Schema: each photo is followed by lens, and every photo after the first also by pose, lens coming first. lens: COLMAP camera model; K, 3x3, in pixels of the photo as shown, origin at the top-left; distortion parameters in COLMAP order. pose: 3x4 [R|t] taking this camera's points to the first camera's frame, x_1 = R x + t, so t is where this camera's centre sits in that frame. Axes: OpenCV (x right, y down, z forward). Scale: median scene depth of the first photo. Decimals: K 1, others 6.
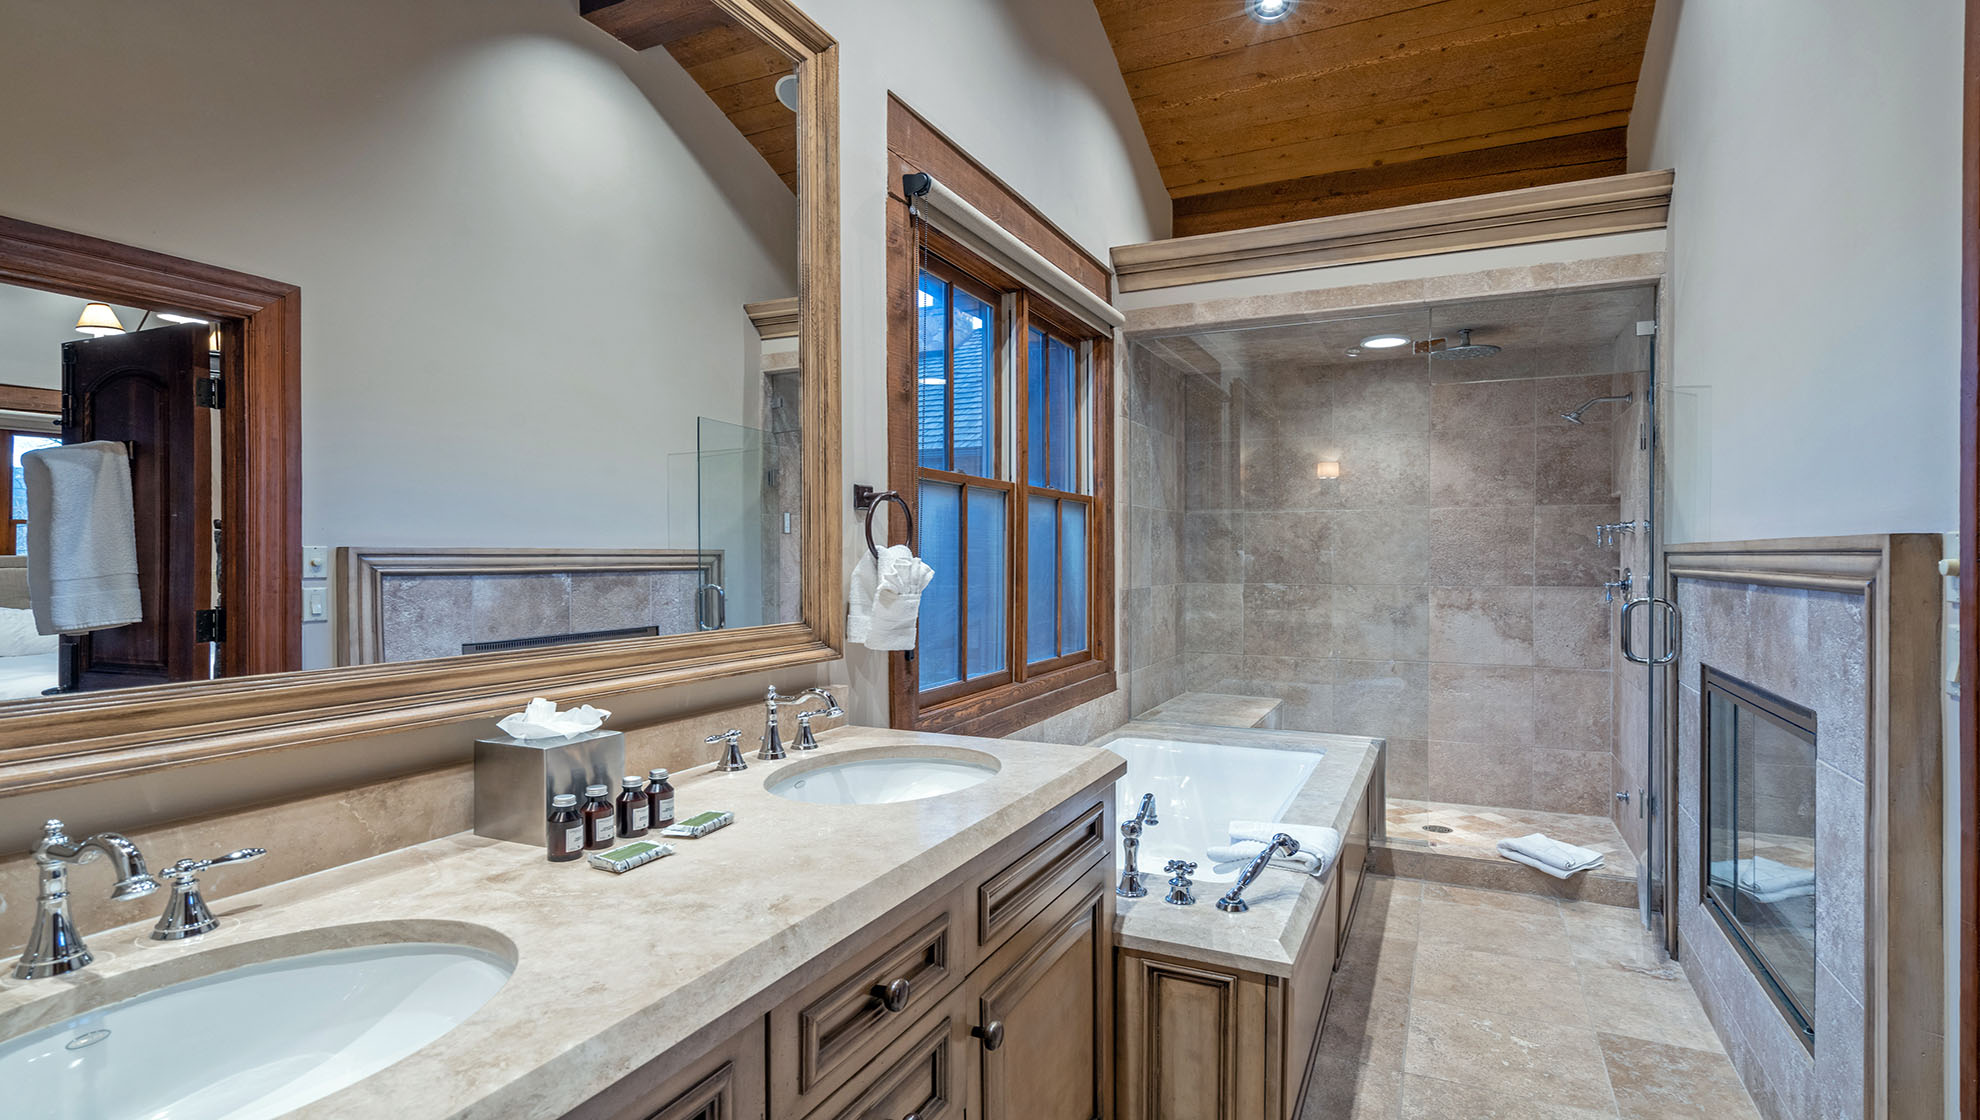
lens RADIAL K [[999.6, 0, 990.0], [0, 999.6, 560.0], [0, 0, 1]] dist [0.001757, 0.000911]
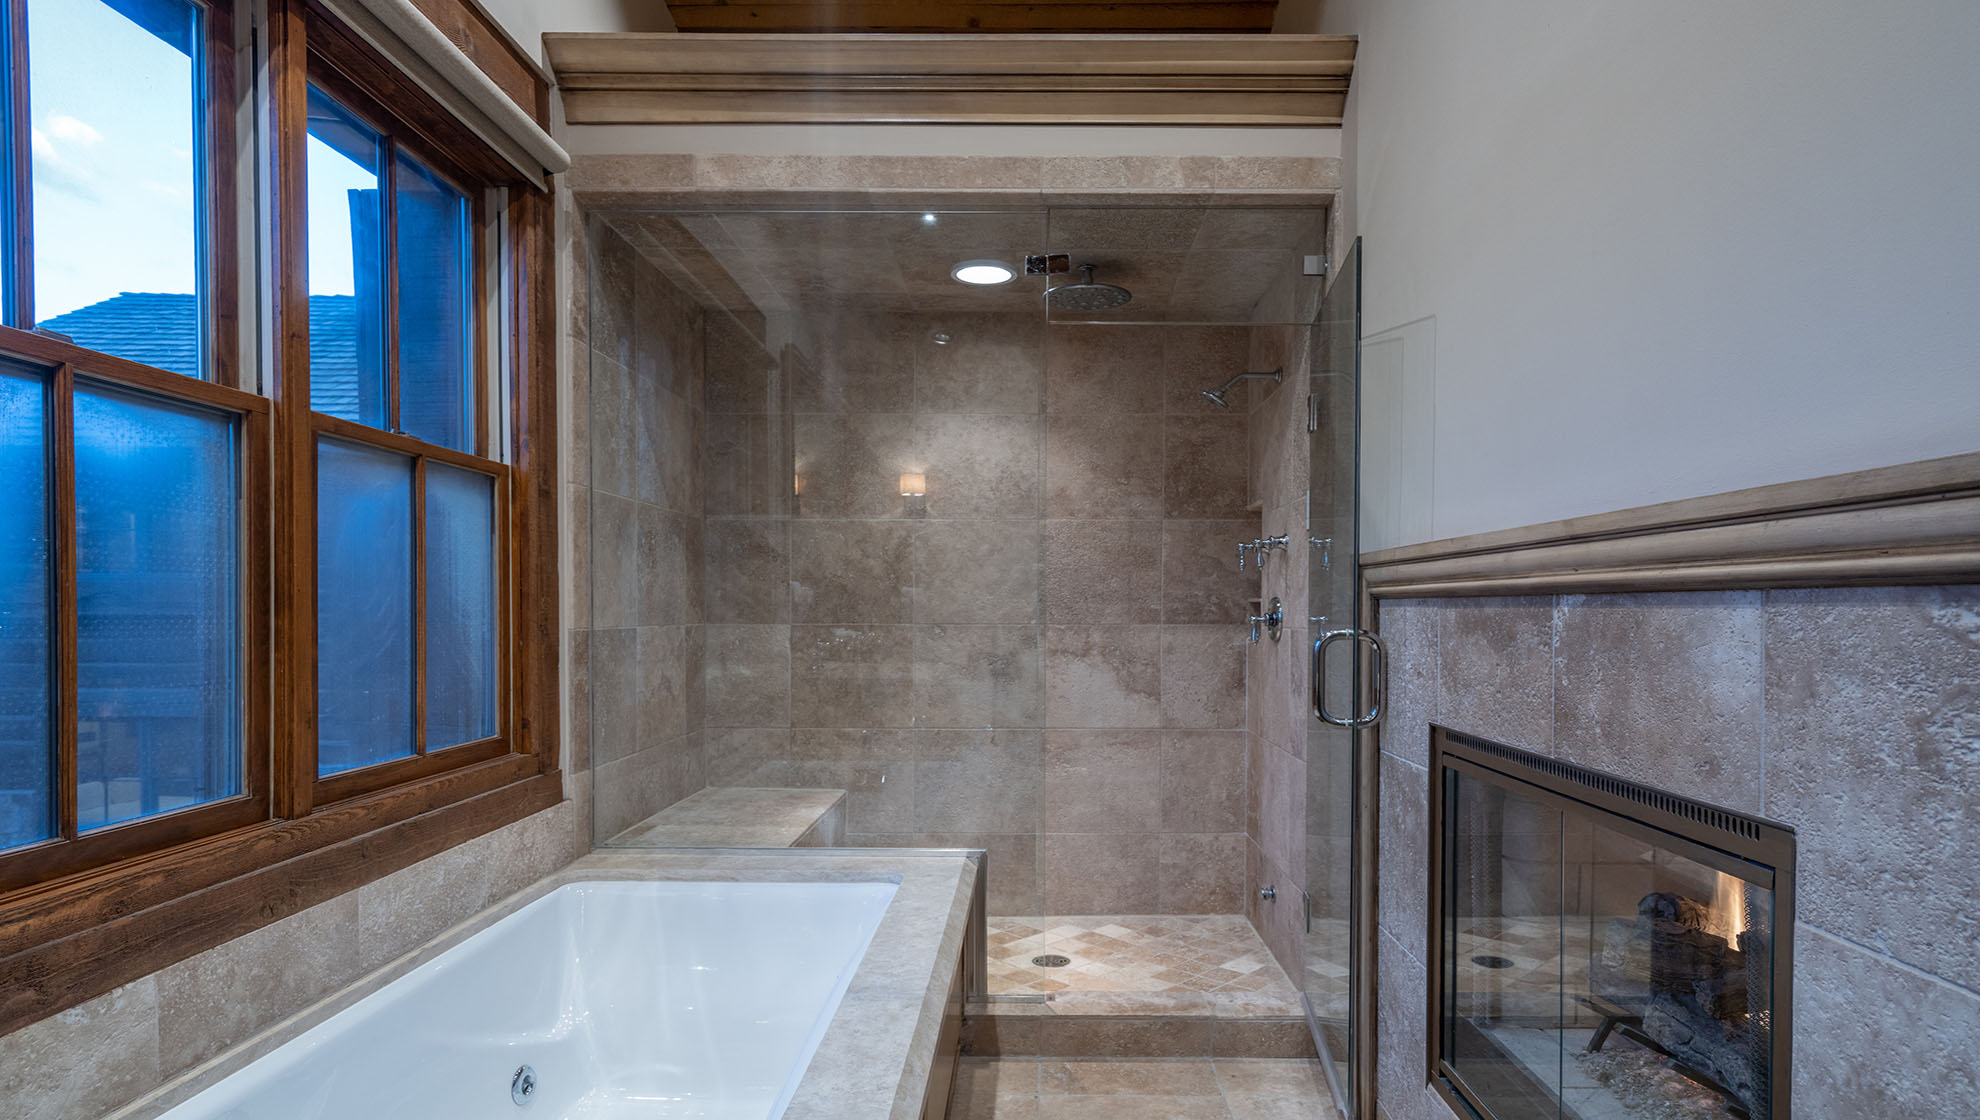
lens RADIAL K [[1146.4, 0, 990.0], [0, 1146.4, 560.0], [0, 0, 1]] dist [-0.002769, -0.000021]
pose [[0.924737, 0.014497, 0.380331, 0.088110], [0.002215, 0.999053, -0.043464, 0.015633], [-0.380601, 0.041035, 0.923828, 0.241835]]
